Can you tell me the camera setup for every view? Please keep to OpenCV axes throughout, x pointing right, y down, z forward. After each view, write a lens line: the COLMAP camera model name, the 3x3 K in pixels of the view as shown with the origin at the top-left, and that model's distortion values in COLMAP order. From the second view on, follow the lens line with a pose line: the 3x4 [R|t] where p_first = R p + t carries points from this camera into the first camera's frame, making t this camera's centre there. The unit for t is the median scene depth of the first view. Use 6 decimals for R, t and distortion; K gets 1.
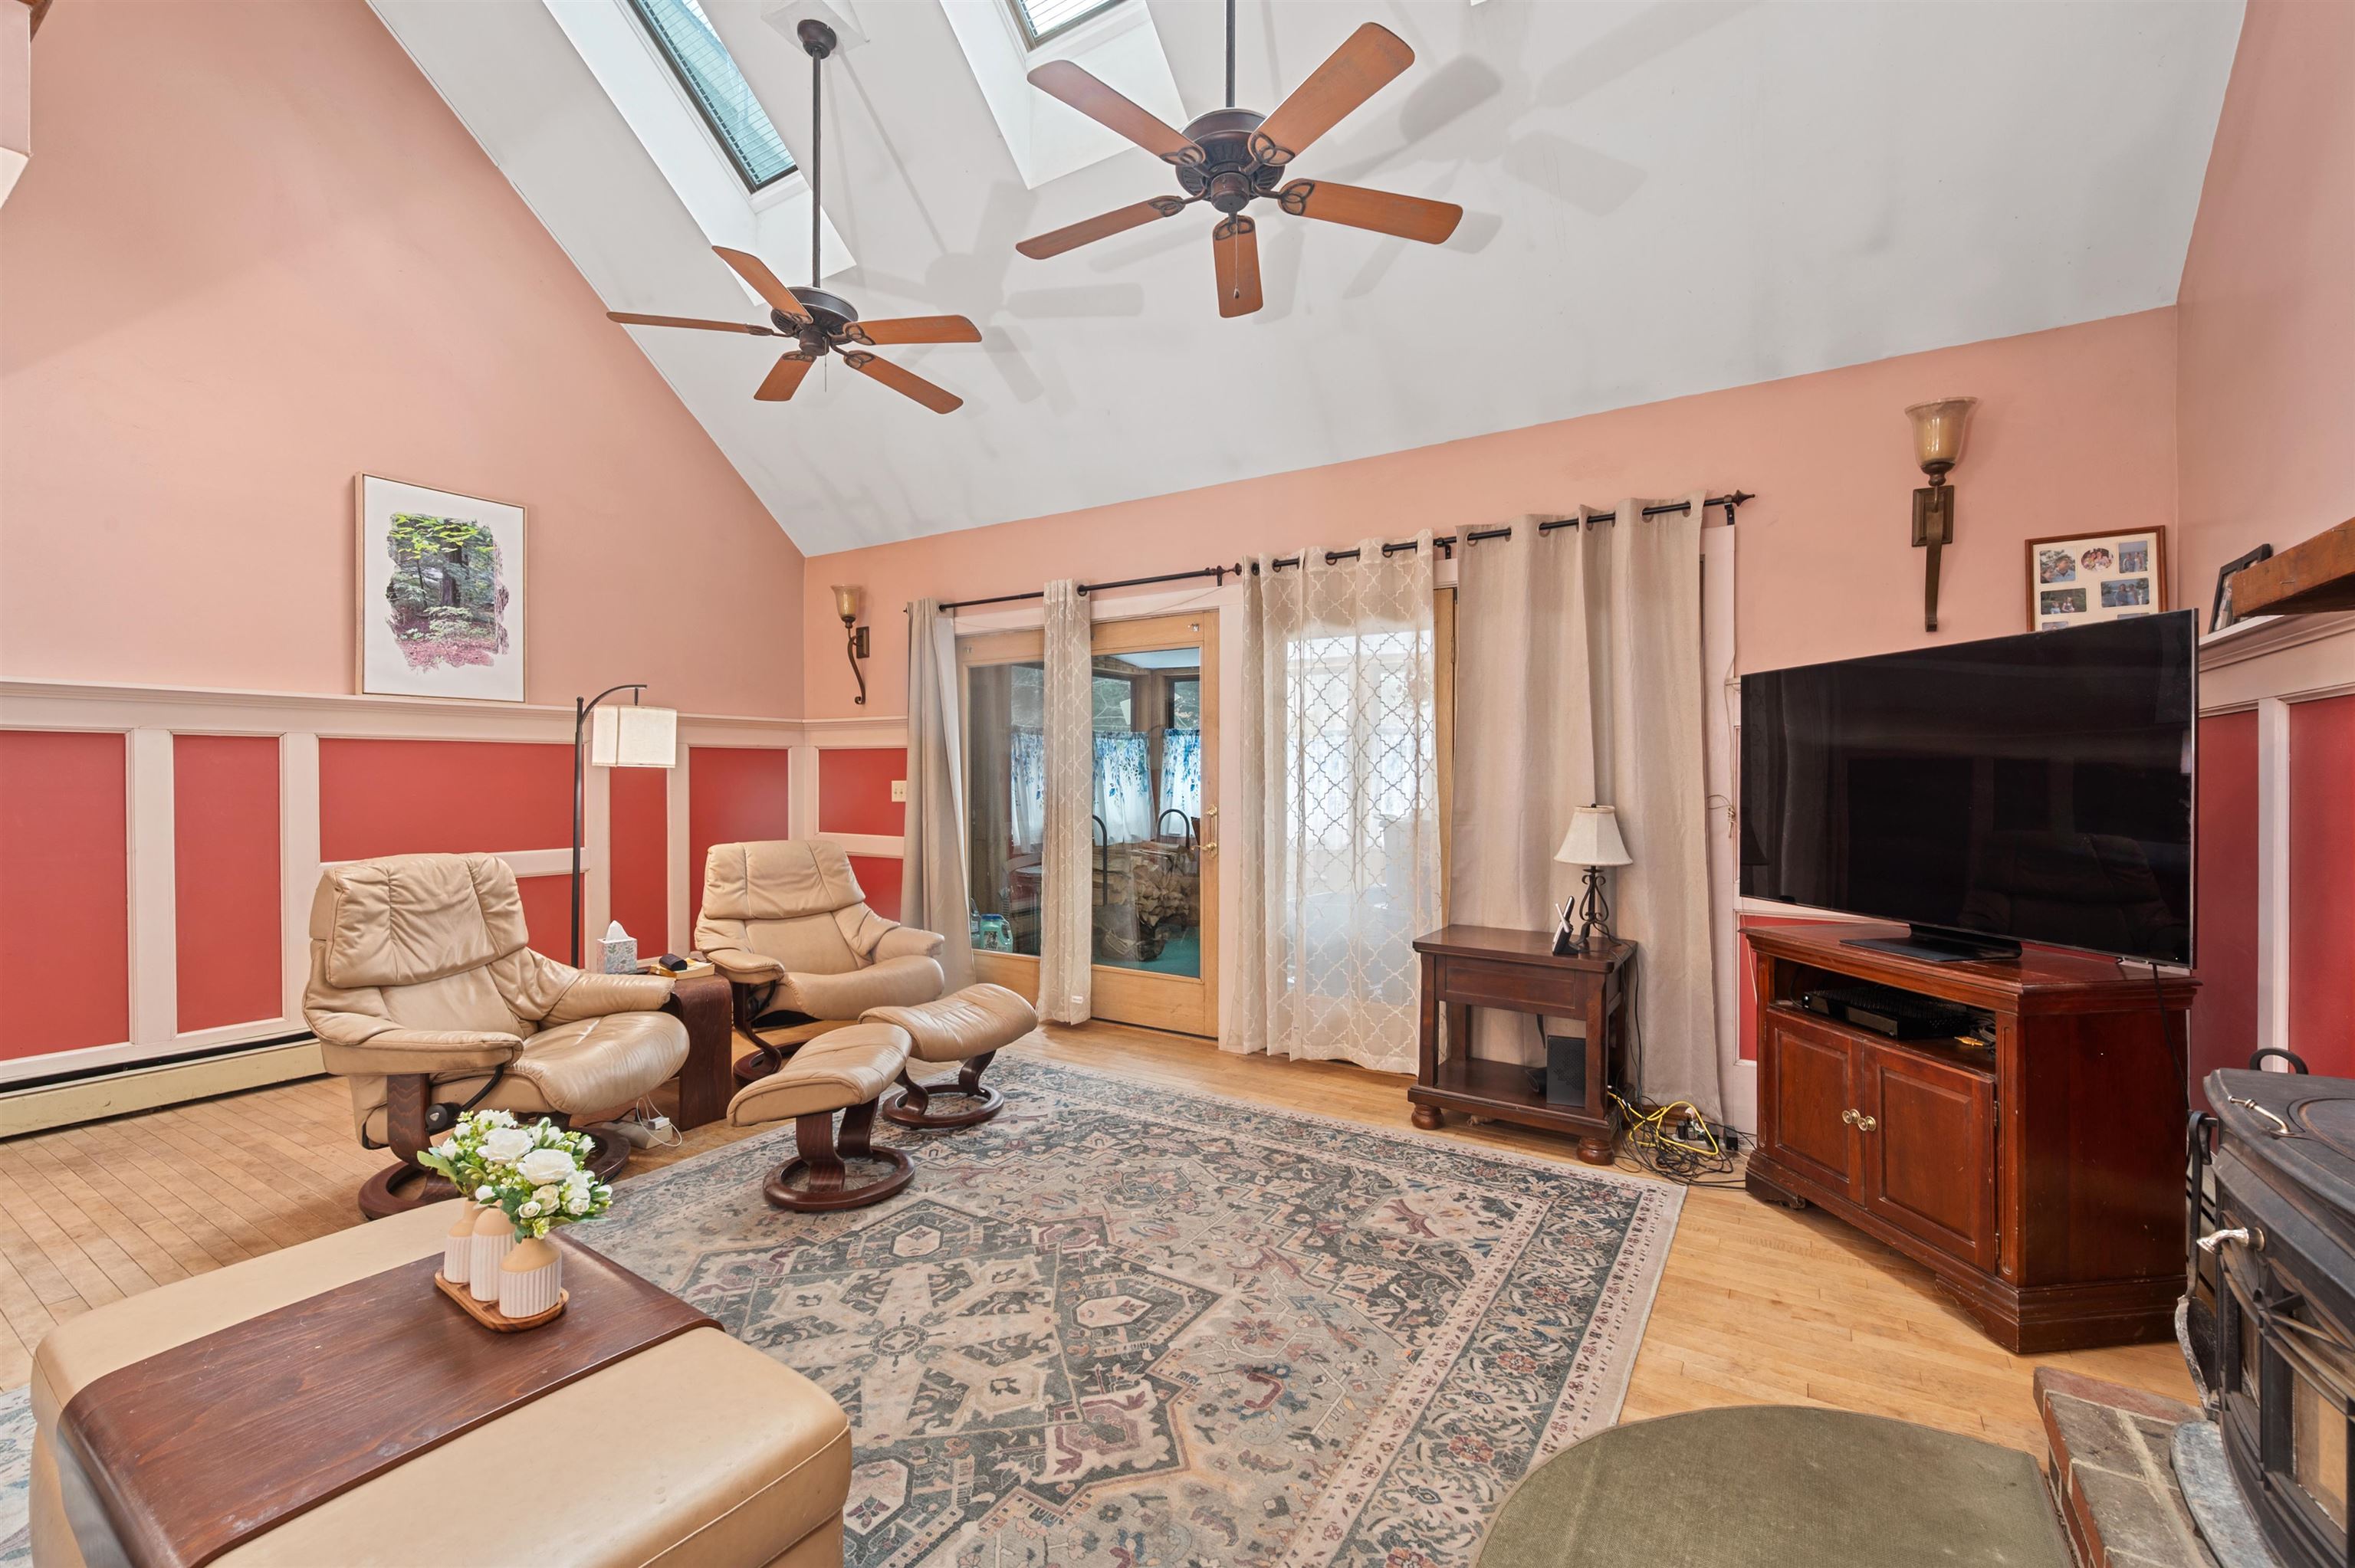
lens RADIAL K [[1018.8, 0, 1192.2], [0, 1018.8, 777.1], [0, 0, 1]] dist [0.001933, 0.000410]
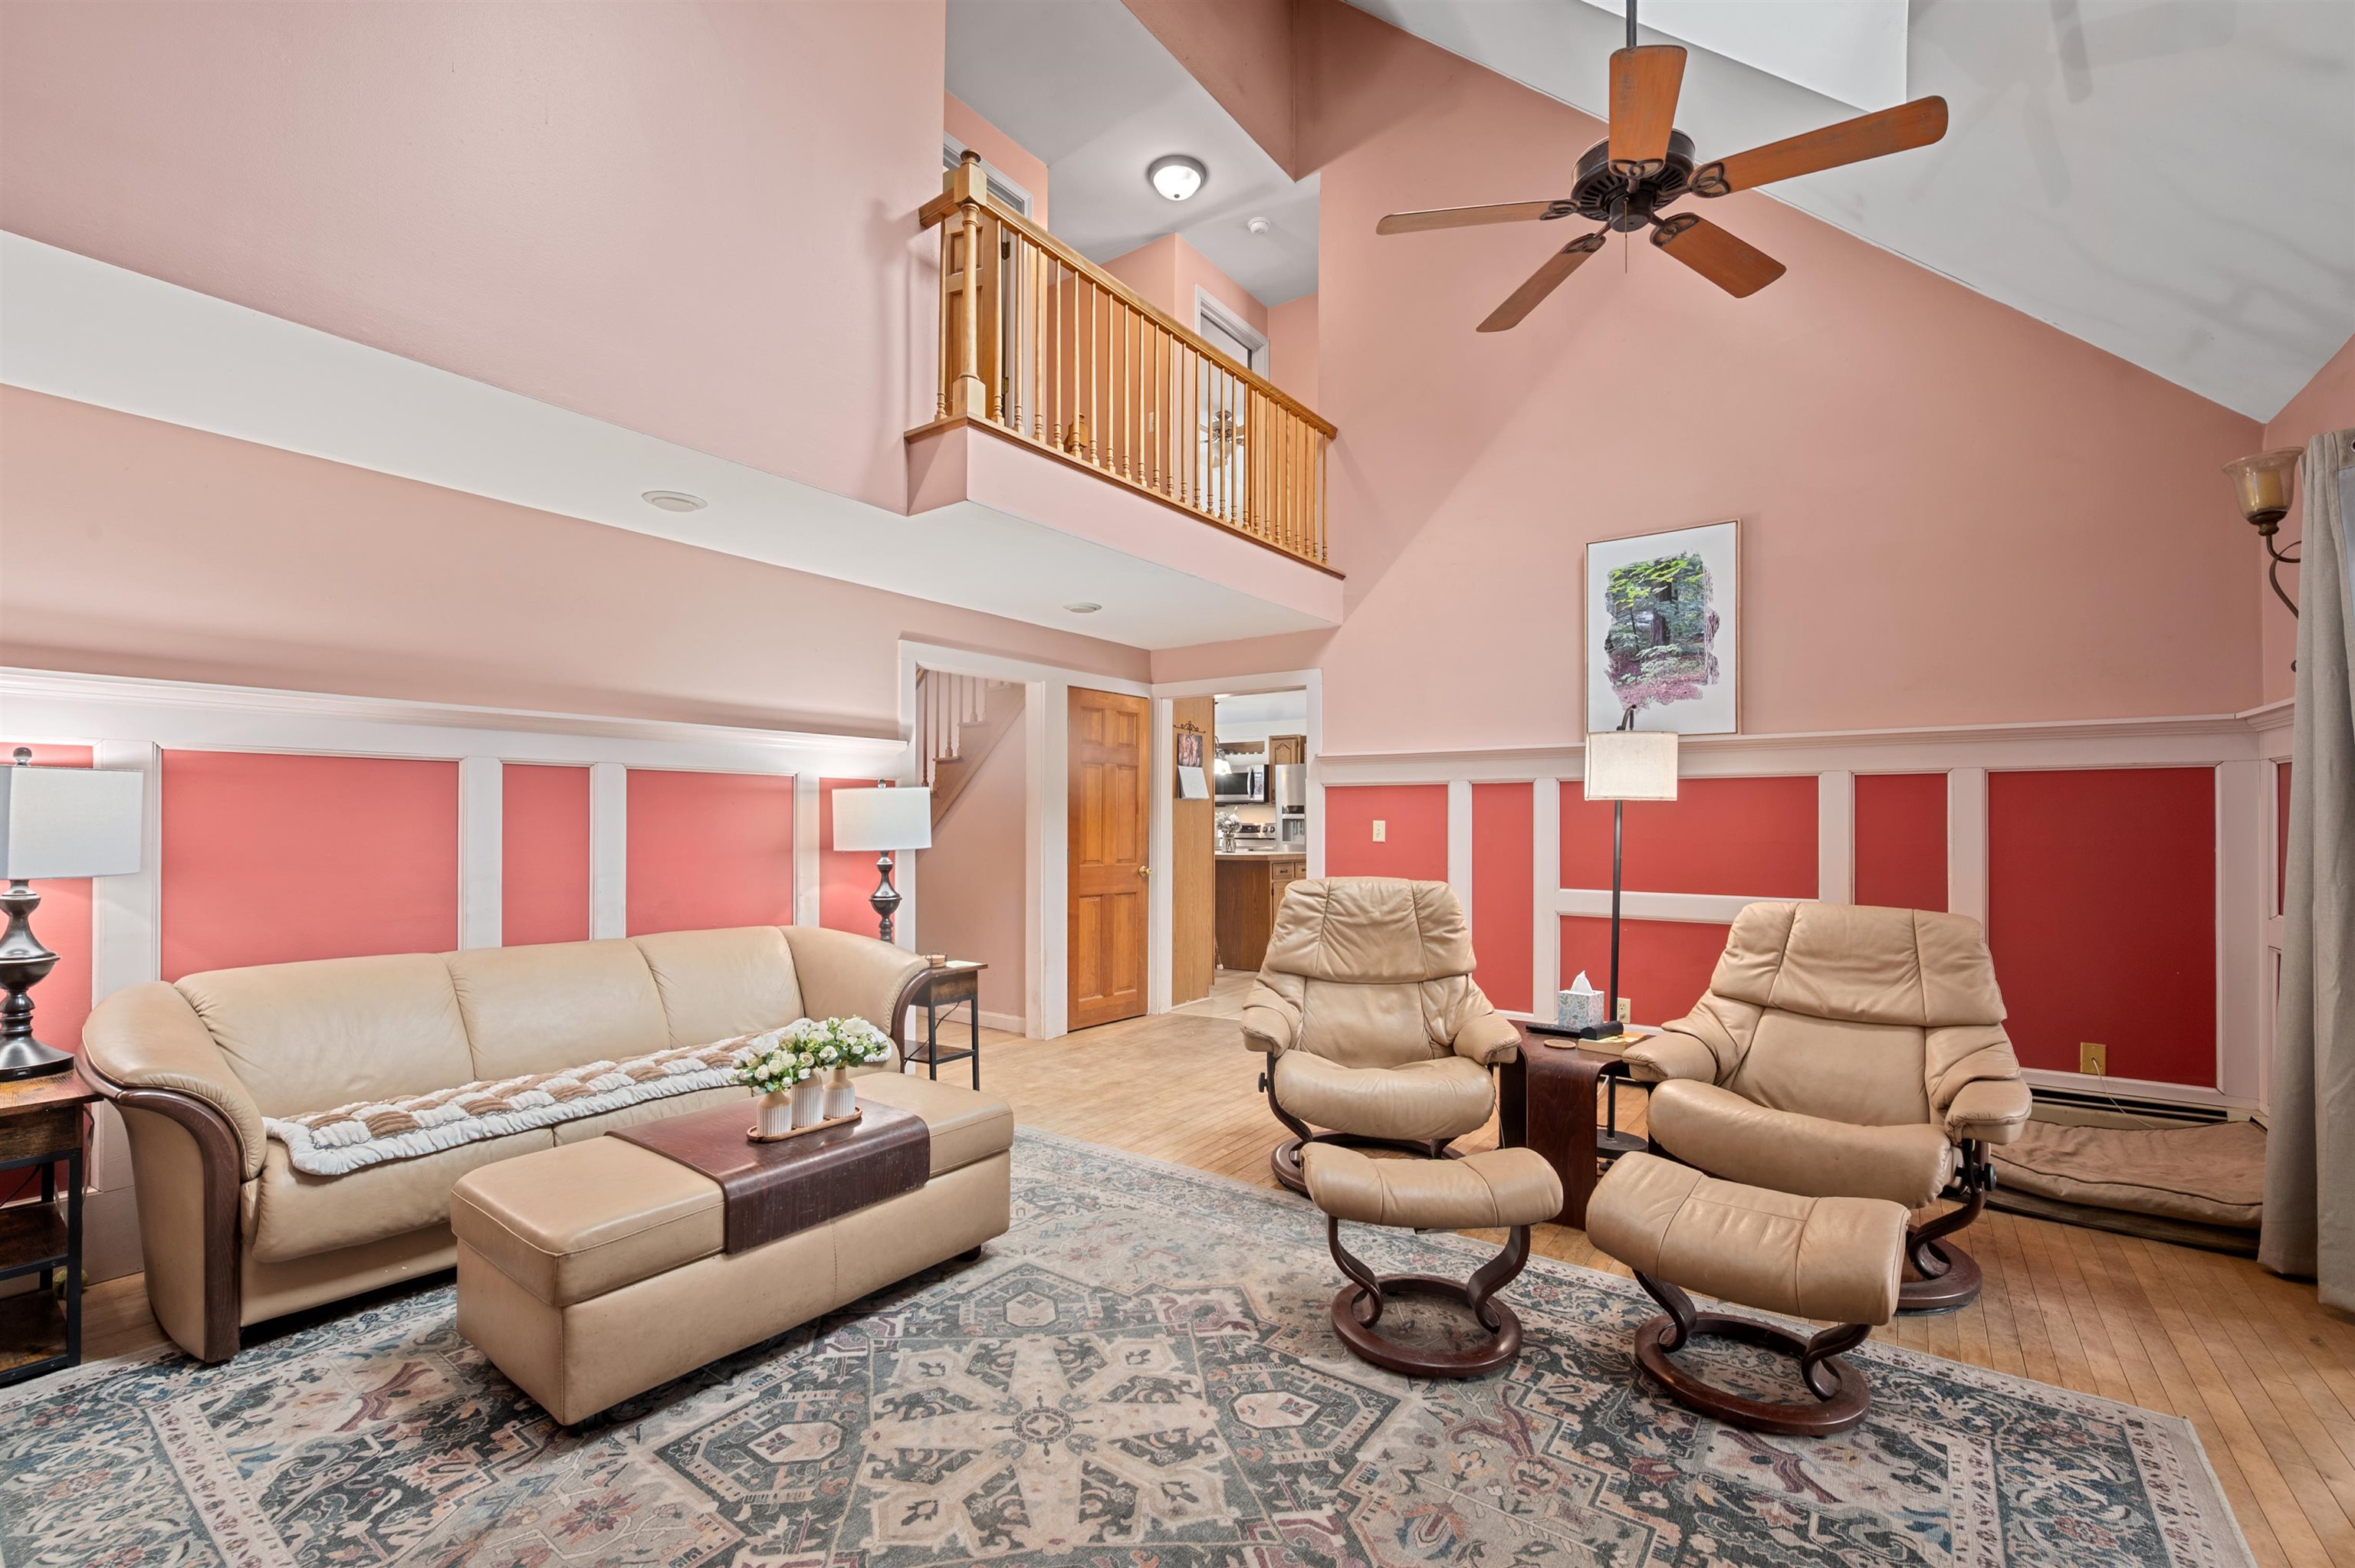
lens RADIAL K [[1018.8, 0, 1180.4], [0, 1018.8, 808.6], [0, 0, 1]] dist [0.001933, 0.000410]
pose [[-0.087289, -0.012565, -0.996104, 0.371303], [-0.004119, 0.999916, -0.012252, 0.009332], [0.996175, 0.003033, -0.087334, 0.728462]]
